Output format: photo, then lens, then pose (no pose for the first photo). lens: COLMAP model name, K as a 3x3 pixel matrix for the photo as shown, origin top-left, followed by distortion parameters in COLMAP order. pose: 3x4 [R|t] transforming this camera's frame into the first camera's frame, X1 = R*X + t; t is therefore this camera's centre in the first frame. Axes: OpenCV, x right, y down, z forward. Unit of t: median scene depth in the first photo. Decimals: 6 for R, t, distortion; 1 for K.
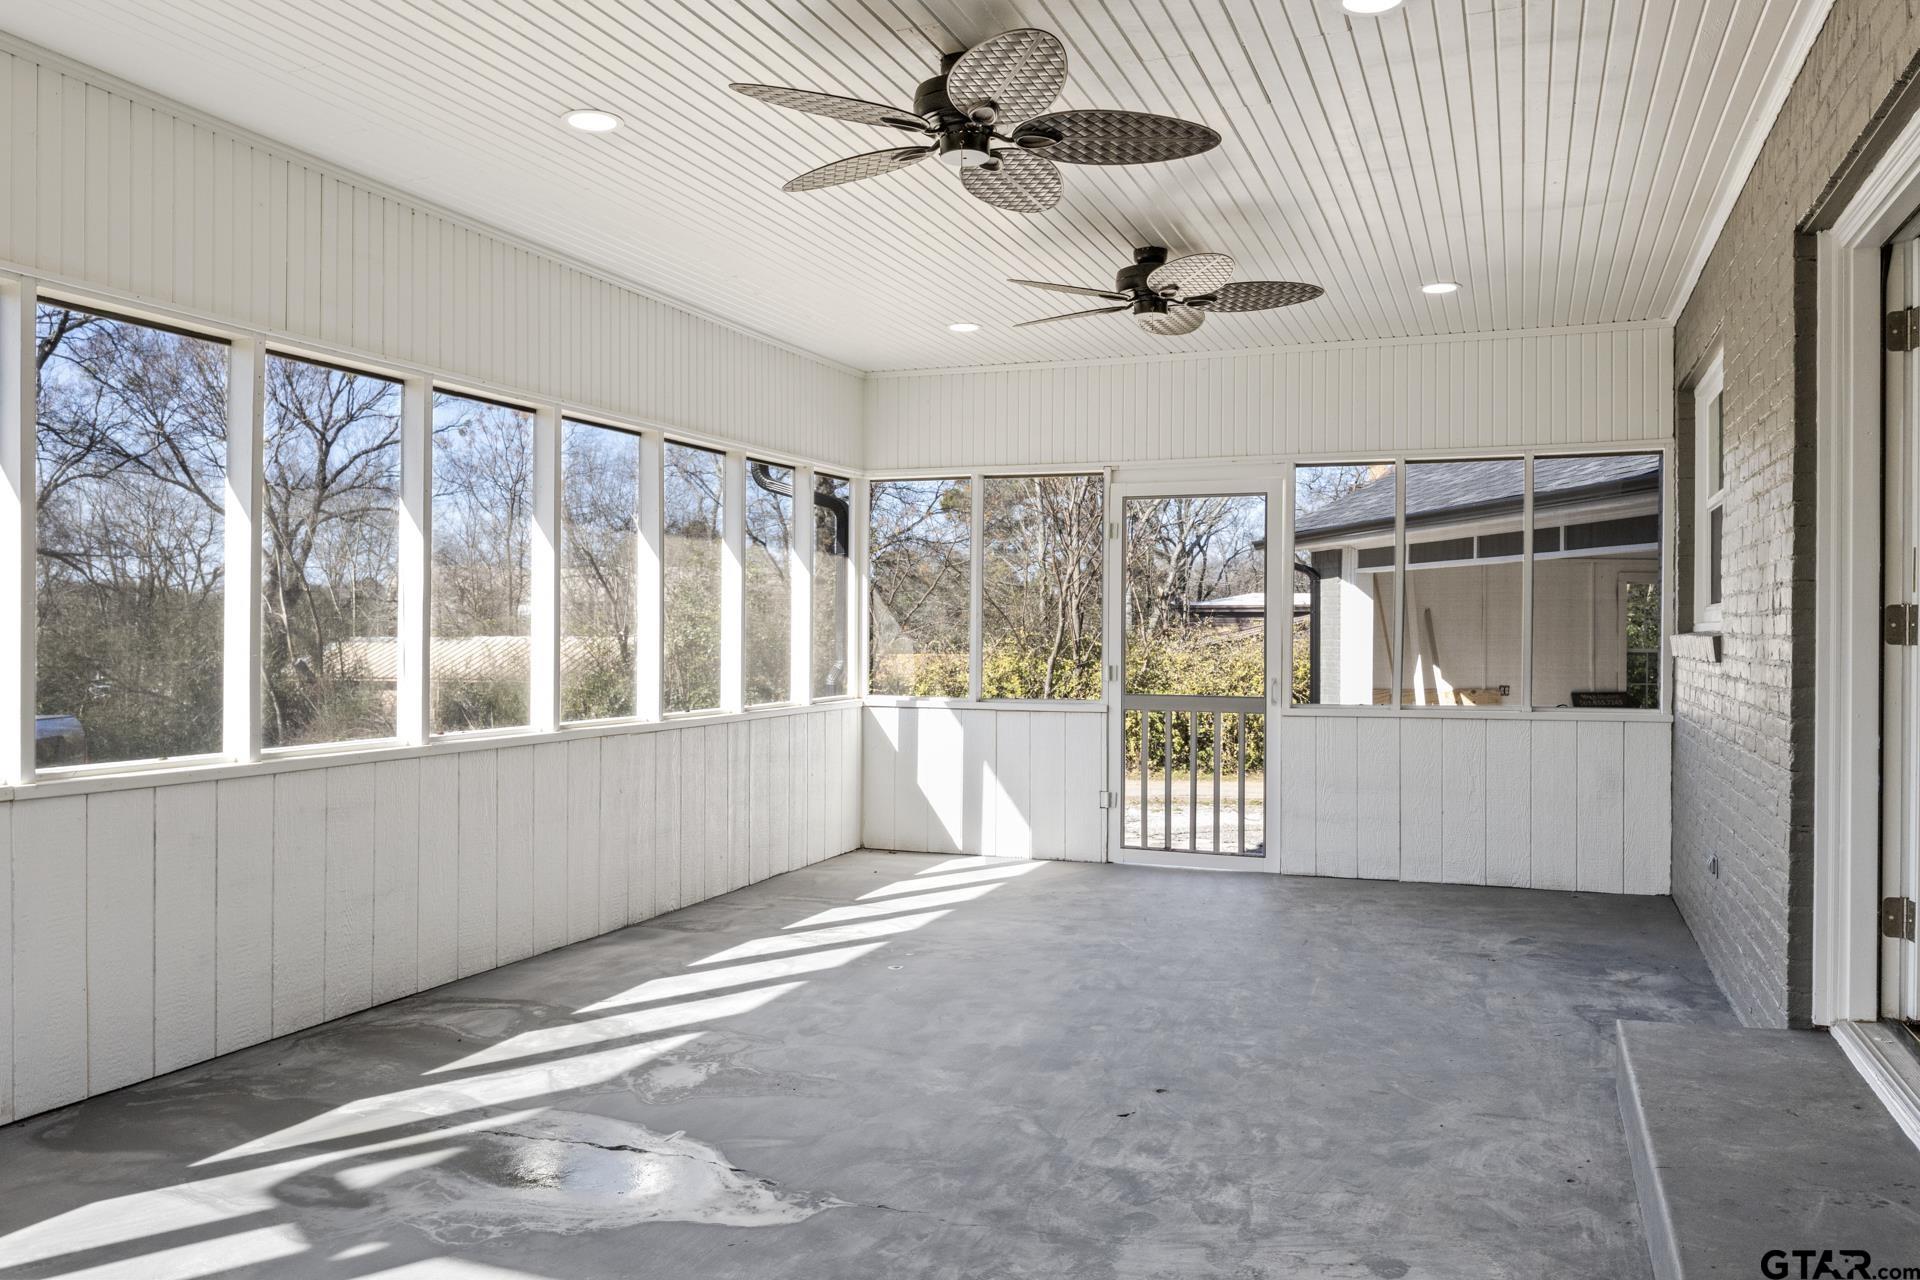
lens RADIAL K [[1396.1, 0, 960.1], [0, 1396.1, 641.6], [0, 0, 1]] dist [0.006540, -0.021169]
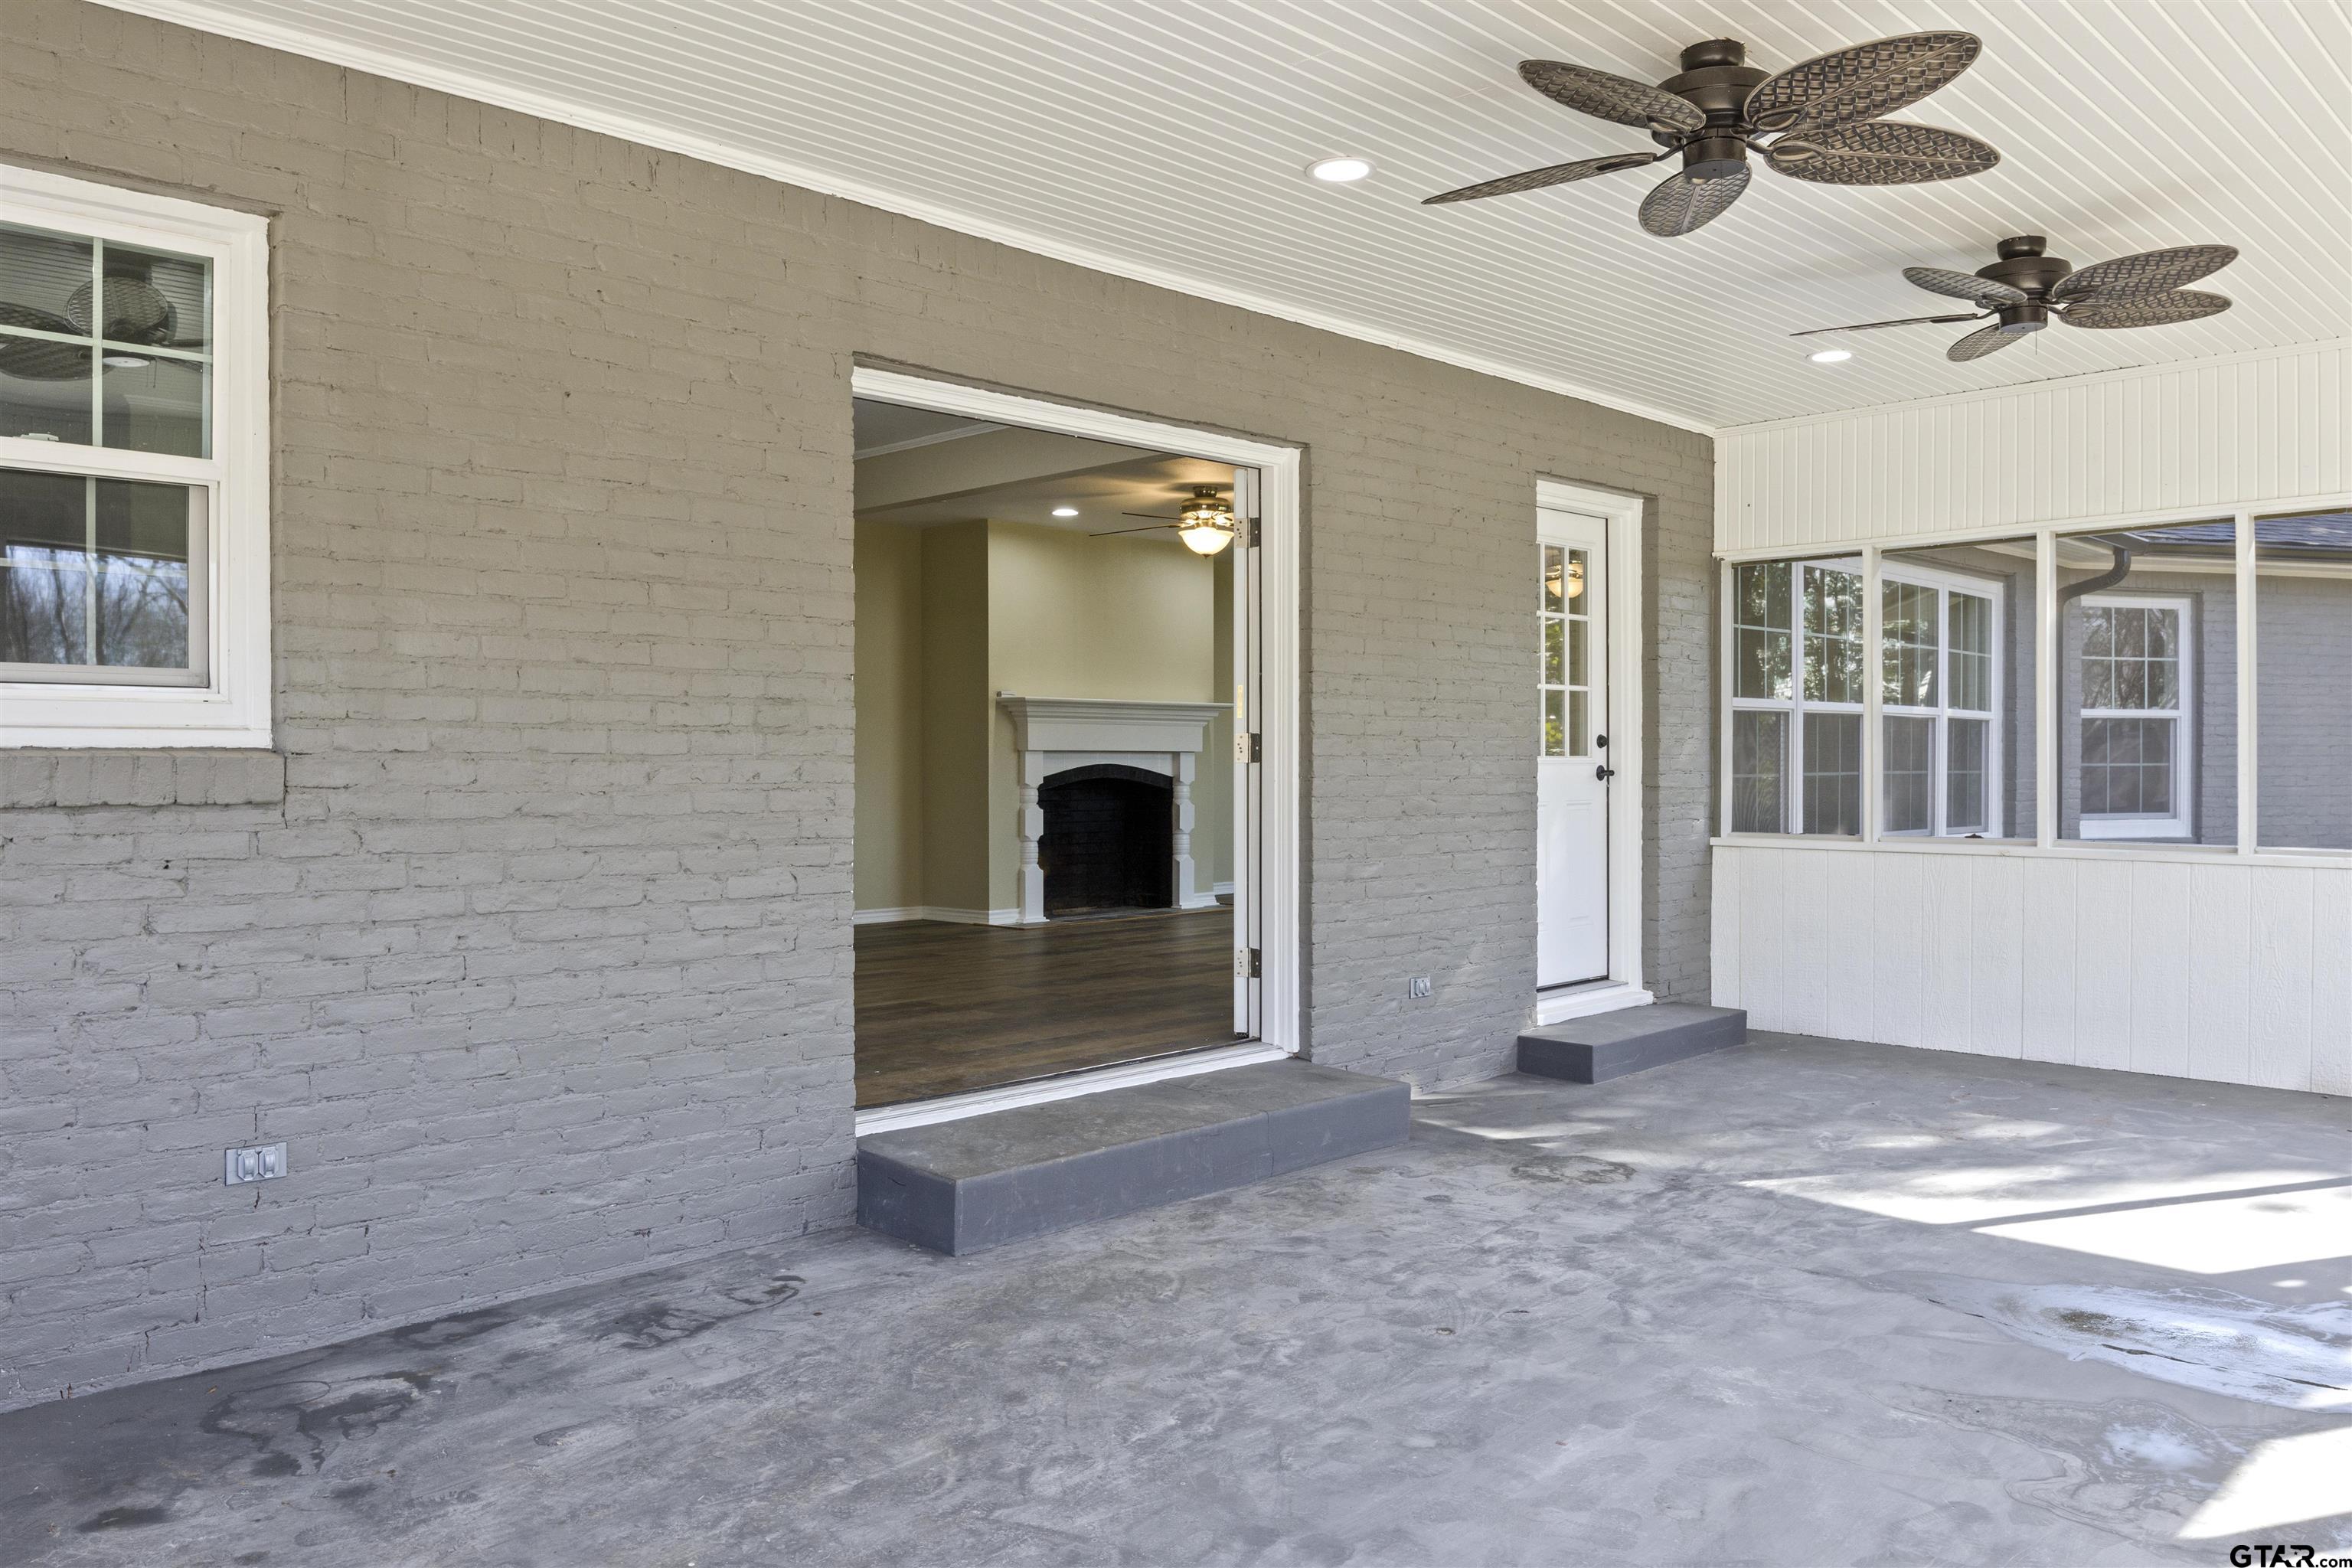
lens RADIAL K [[1710.2, 0, 1177.5], [0, 1710.2, 777.5], [0, 0, 1]] dist [0.006540, -0.021169]
pose [[-0.919370, -0.007946, 0.393314, -0.087512], [-0.002550, 0.999895, 0.014240, -0.007590], [-0.393386, 0.012089, -0.919294, 1.754016]]
